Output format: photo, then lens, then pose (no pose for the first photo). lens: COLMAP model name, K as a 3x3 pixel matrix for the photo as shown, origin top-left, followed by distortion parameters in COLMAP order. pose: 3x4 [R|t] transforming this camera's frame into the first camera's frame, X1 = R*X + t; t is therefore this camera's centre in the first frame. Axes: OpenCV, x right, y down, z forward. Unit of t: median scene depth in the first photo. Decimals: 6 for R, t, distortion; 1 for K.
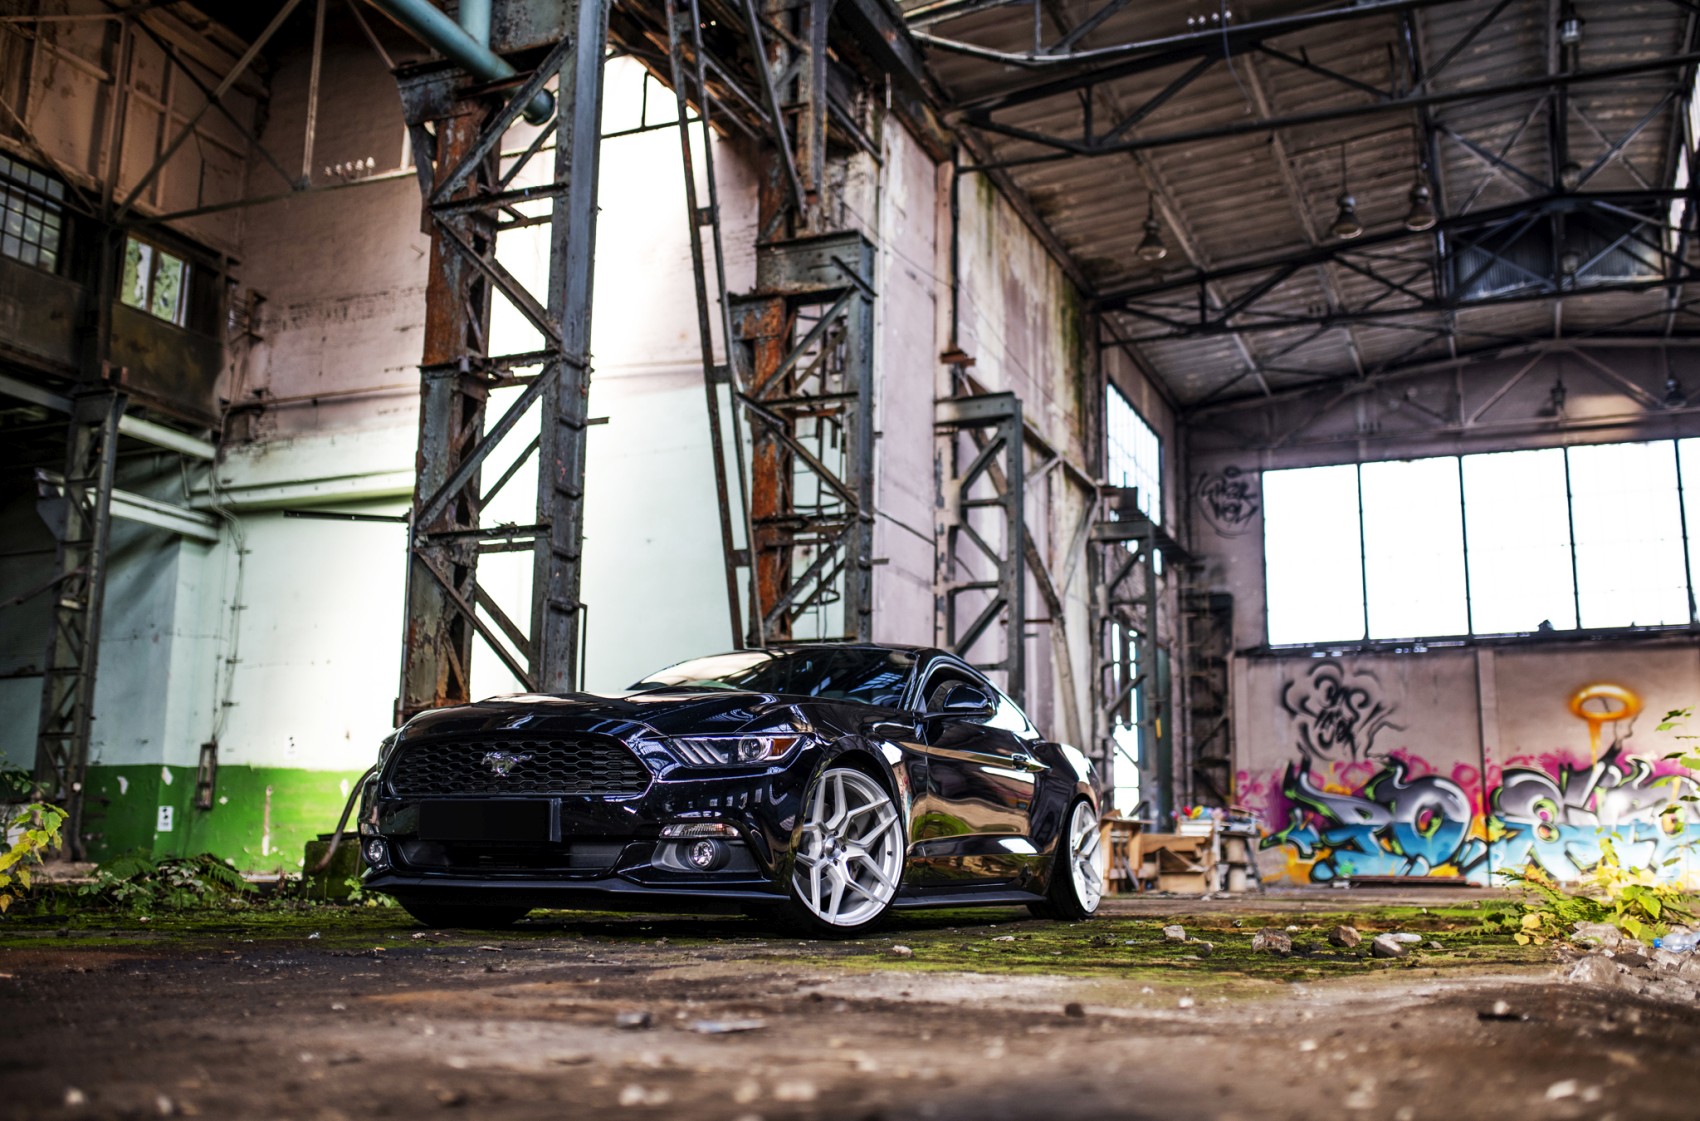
lens RADIAL K [[1673.5, 0, 862.3], [0, 1673.5, 528.2], [0, 0, 1]] dist [-0.024465, 0.000000]
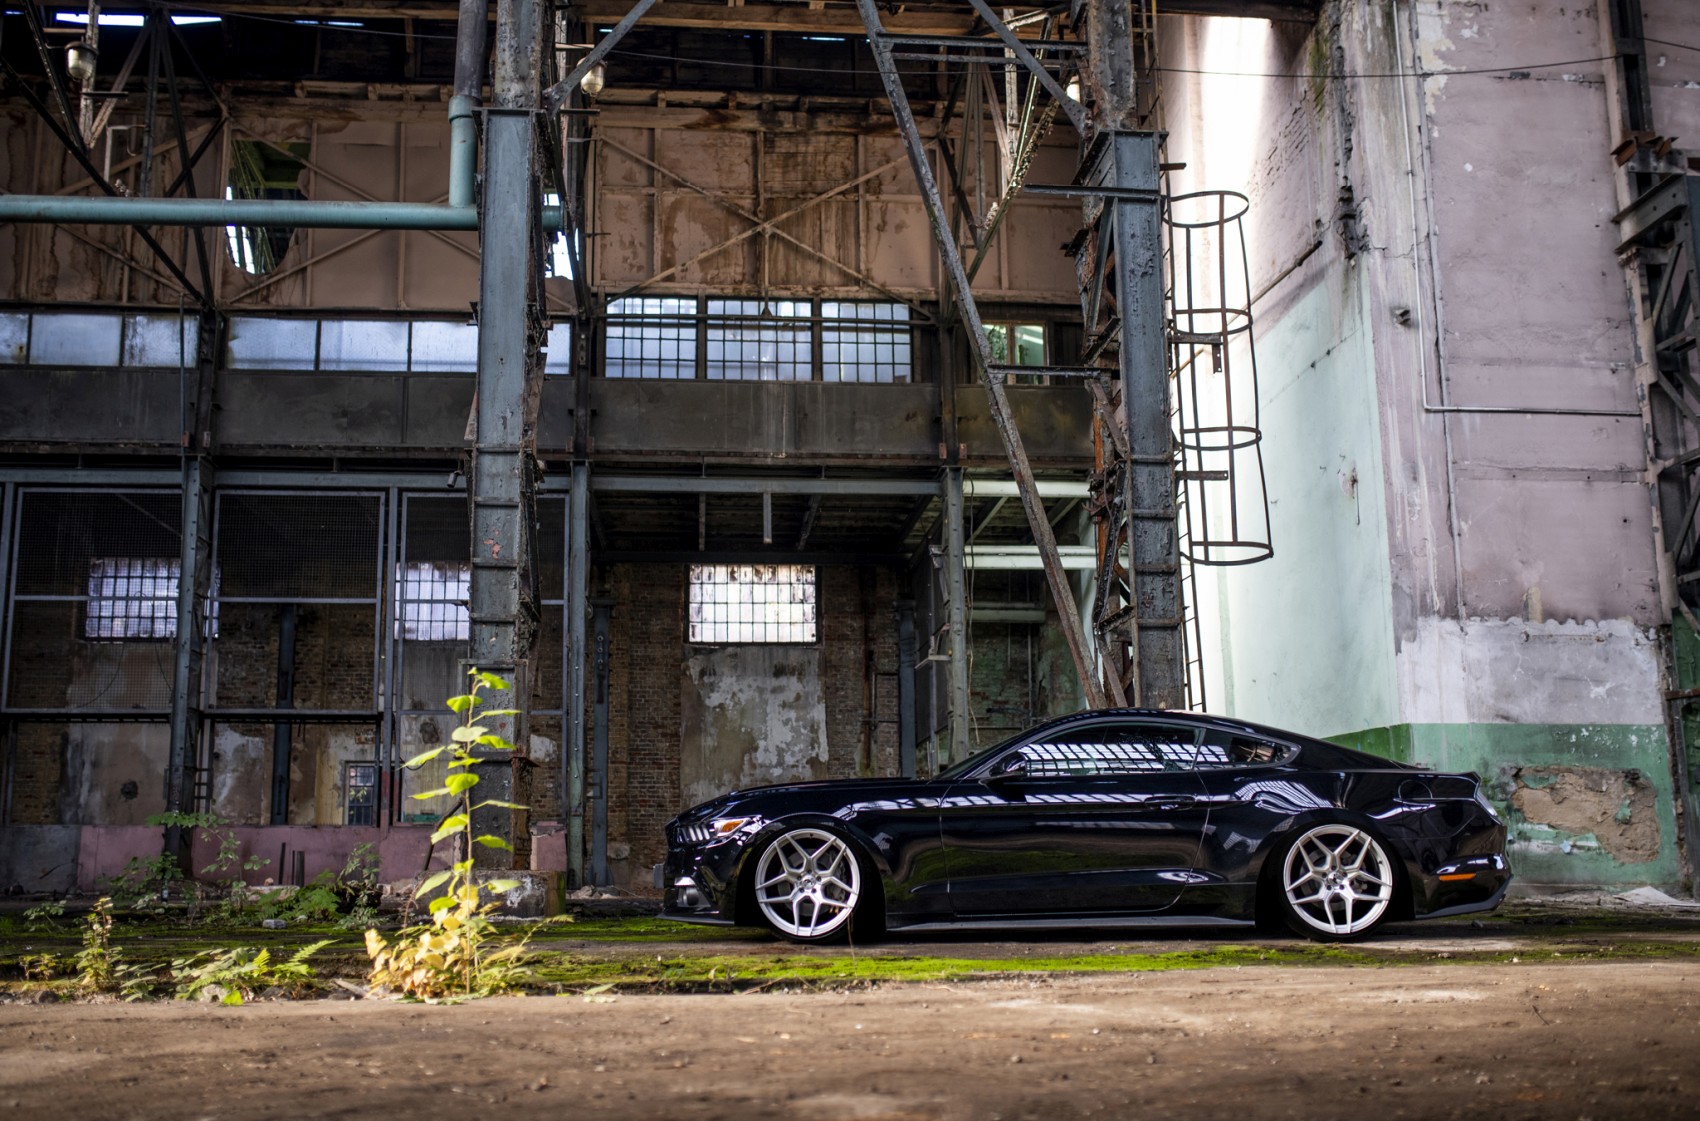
lens RADIAL K [[1673.5, 0, 837.2], [0, 1673.5, 553.7], [0, 0, 1]] dist [-0.024465, 0.000000]
pose [[0.464846, -0.176726, -0.867575, 0.324523], [0.198292, 0.975767, -0.092520, 0.043203], [0.862901, -0.129026, 0.488624, 0.229373]]
